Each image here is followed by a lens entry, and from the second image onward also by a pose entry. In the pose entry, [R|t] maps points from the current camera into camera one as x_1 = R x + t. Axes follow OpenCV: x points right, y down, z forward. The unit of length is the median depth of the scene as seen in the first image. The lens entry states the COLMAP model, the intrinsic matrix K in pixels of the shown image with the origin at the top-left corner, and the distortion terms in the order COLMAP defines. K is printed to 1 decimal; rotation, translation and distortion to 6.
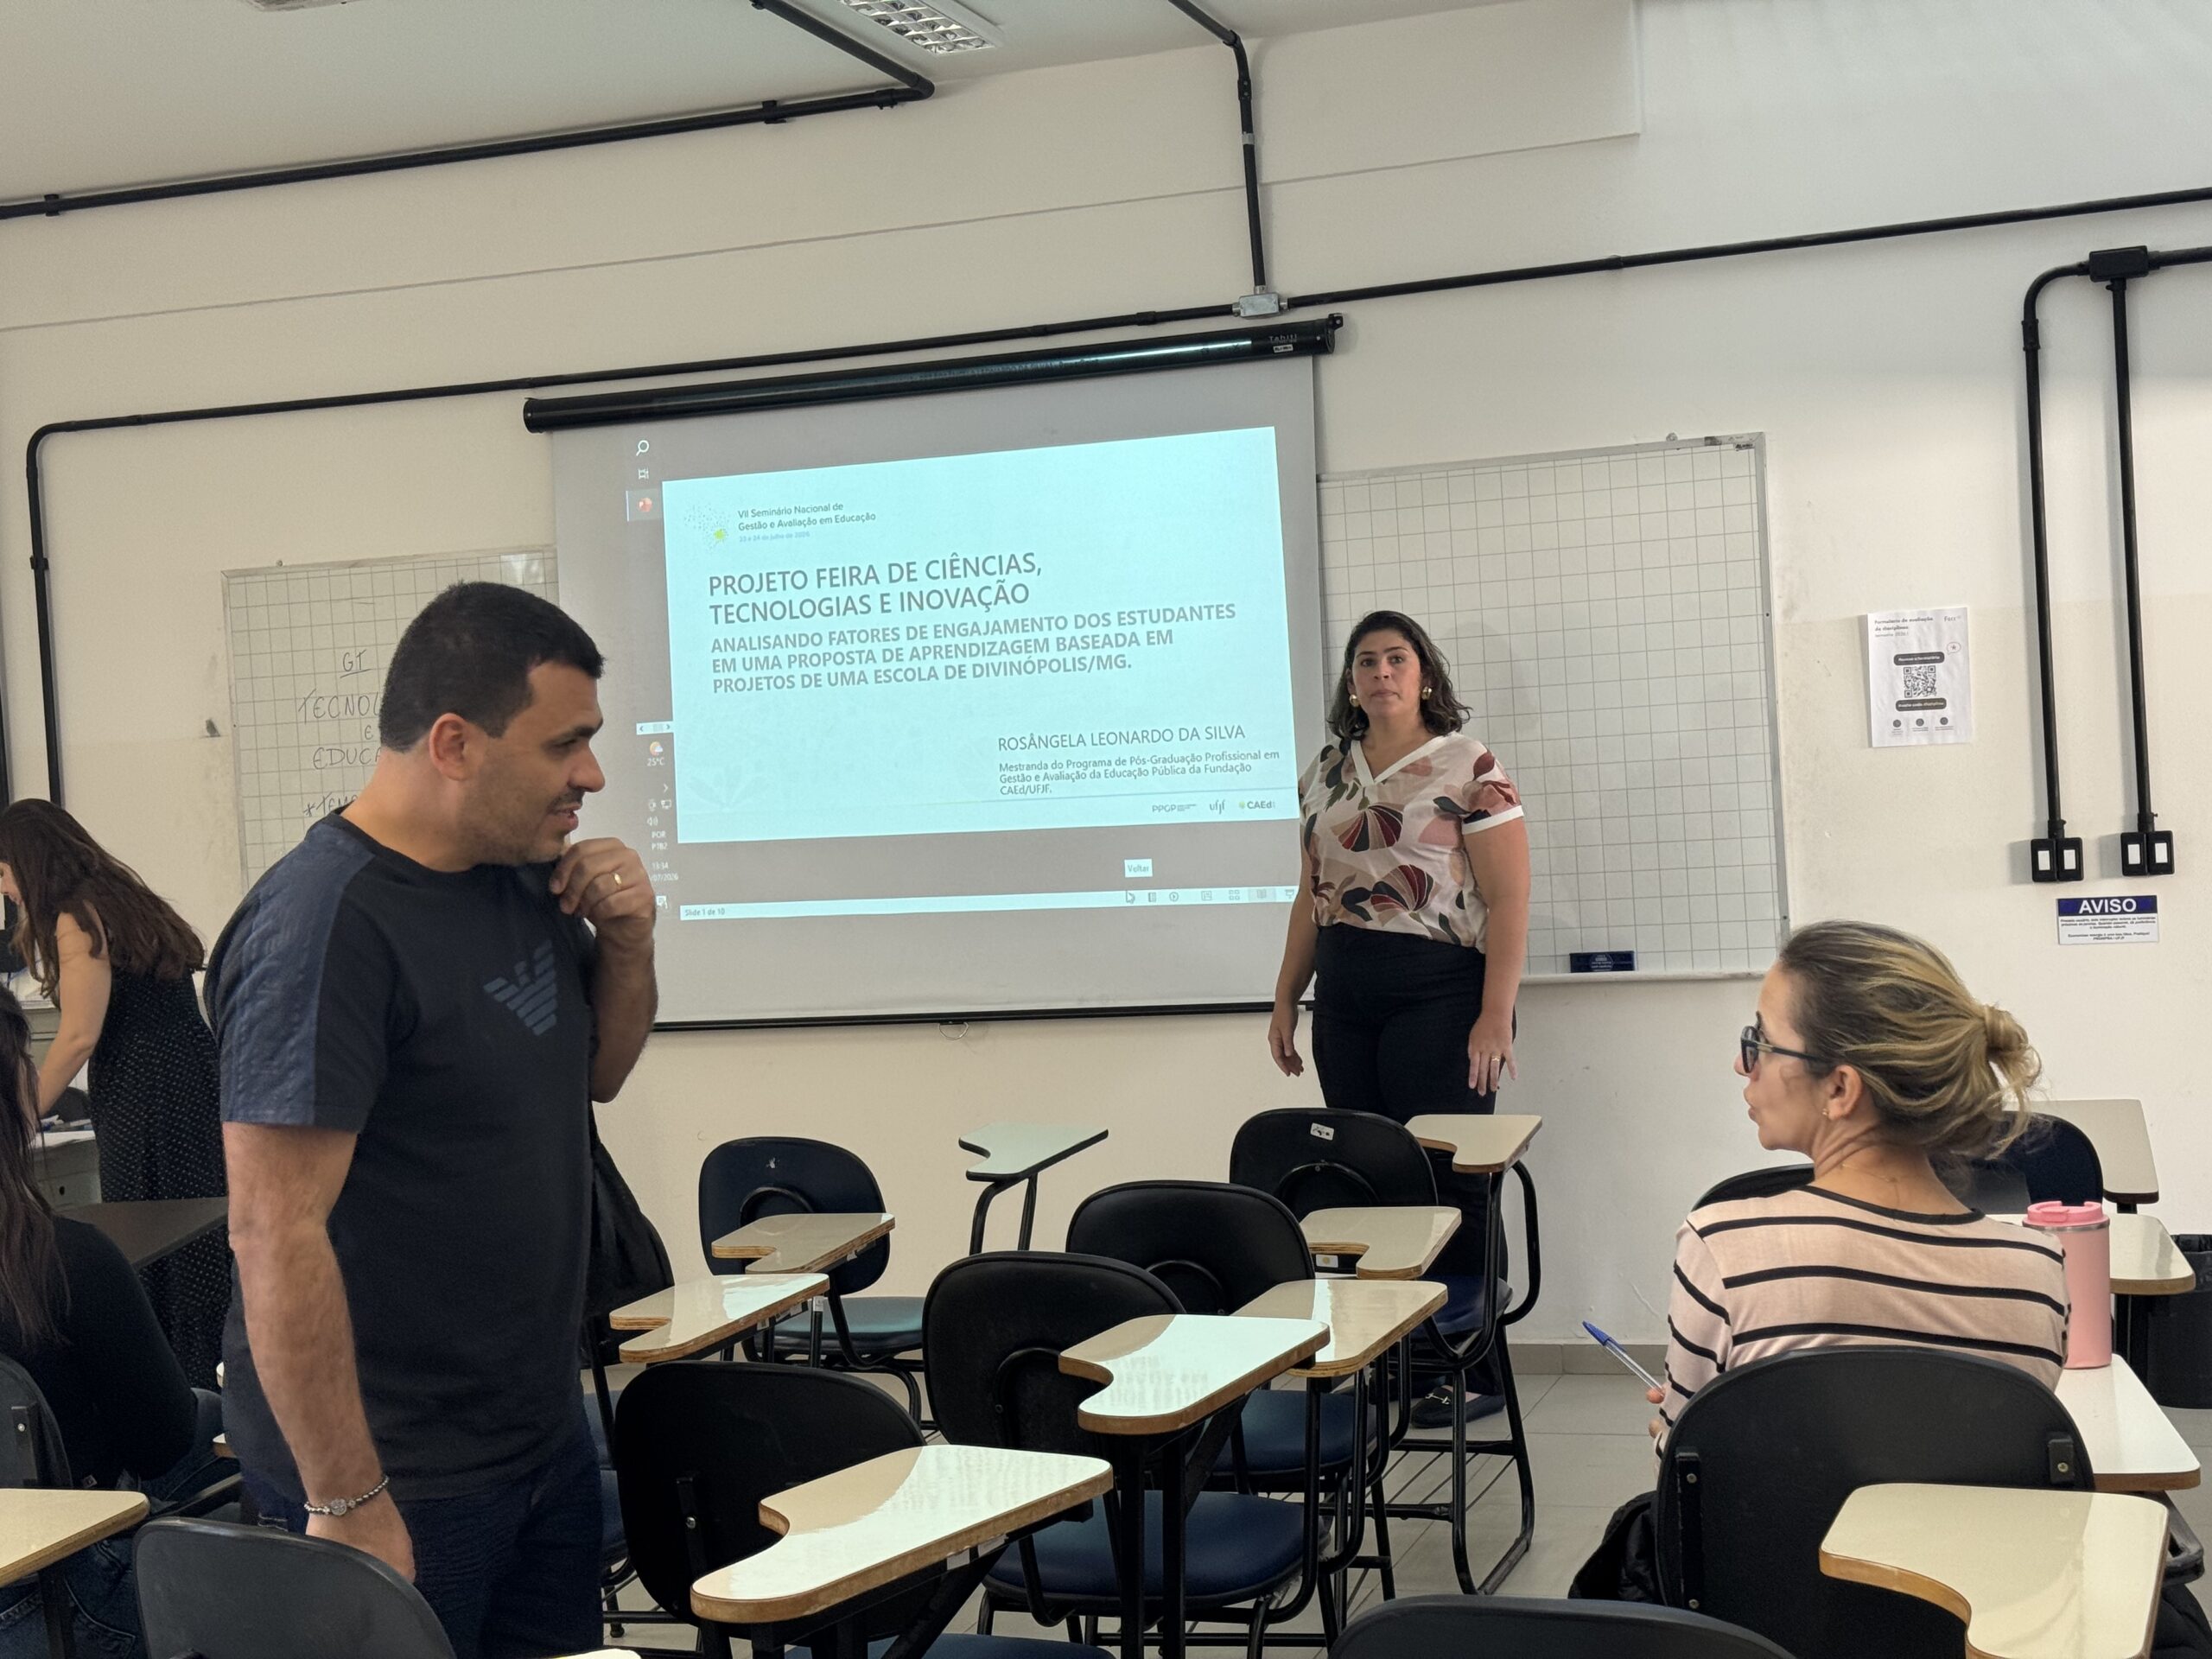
lens RADIAL K [[3300.9, 0, 1106.0], [0, 3300.9, 829.5], [0, 0, 1]] dist [0.142006, -0.494107]
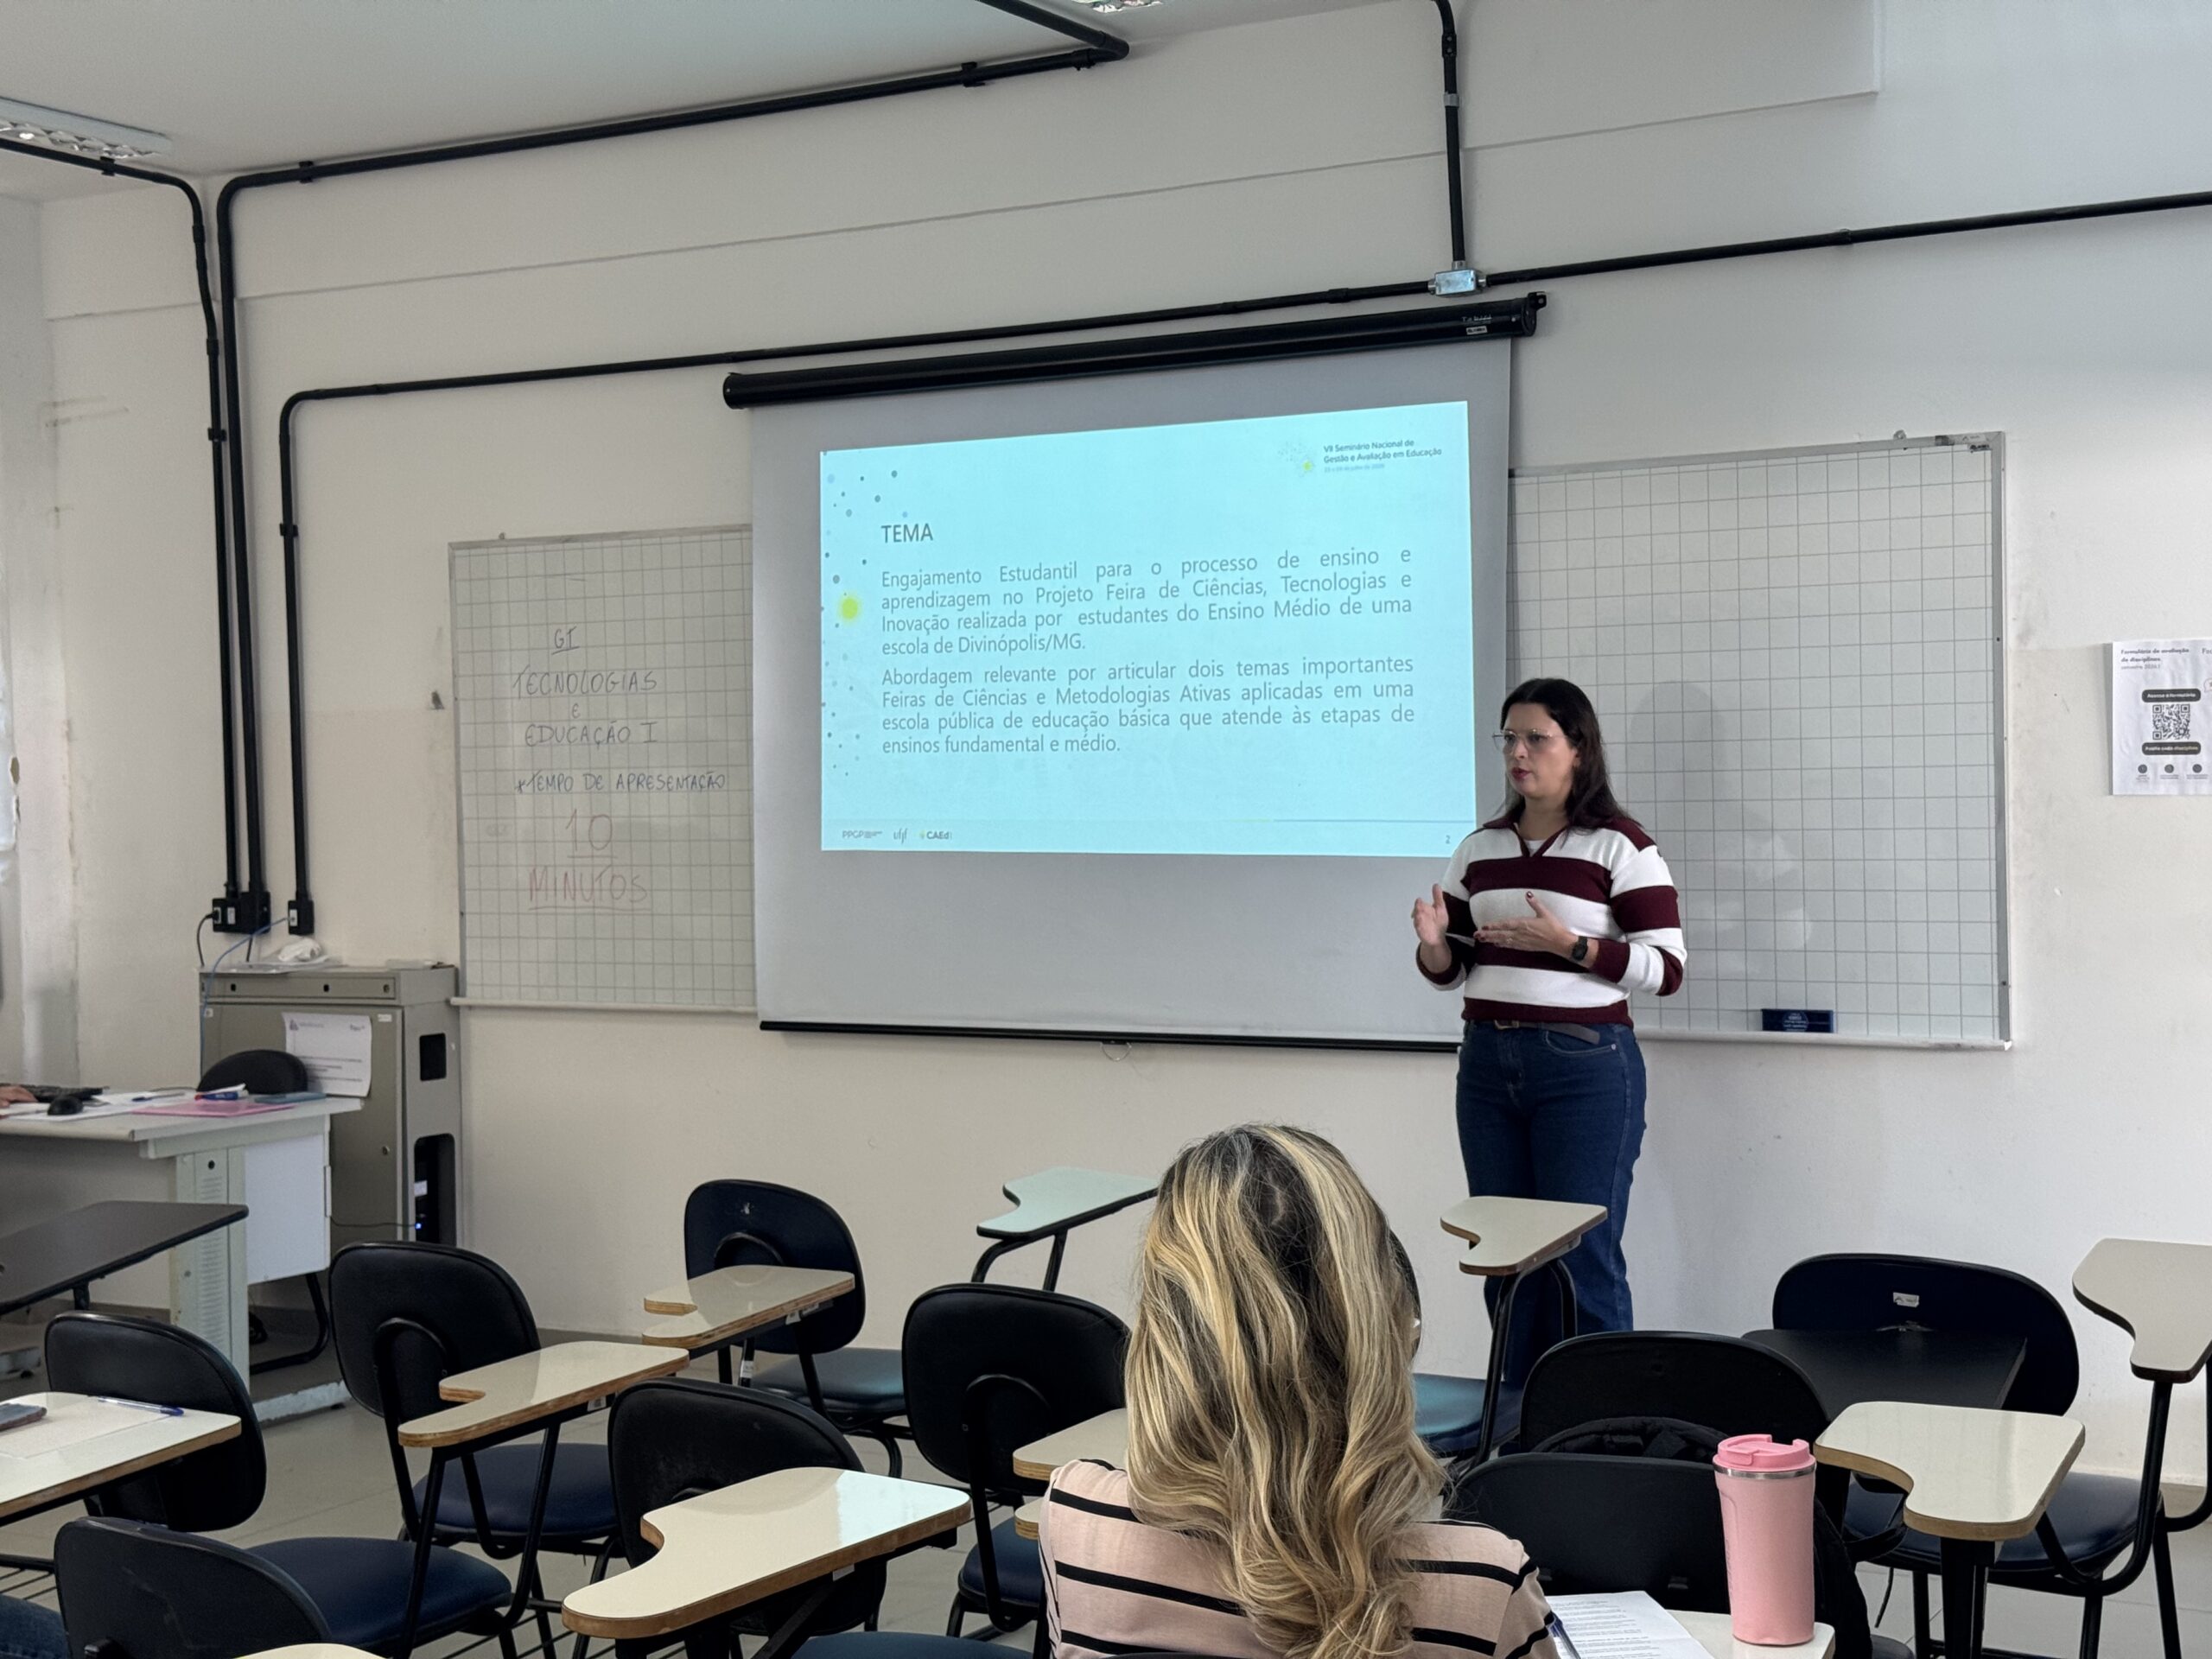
lens RADIAL K [[3300.9, 0, 1106.0], [0, 3300.9, 829.5], [0, 0, 1]] dist [0.142006, -0.494107]
pose [[0.972820, 0.042085, -0.227704, 0.167642], [-0.035758, 0.998853, 0.031842, -0.033084], [0.228783, -0.022834, 0.973210, 0.082810]]
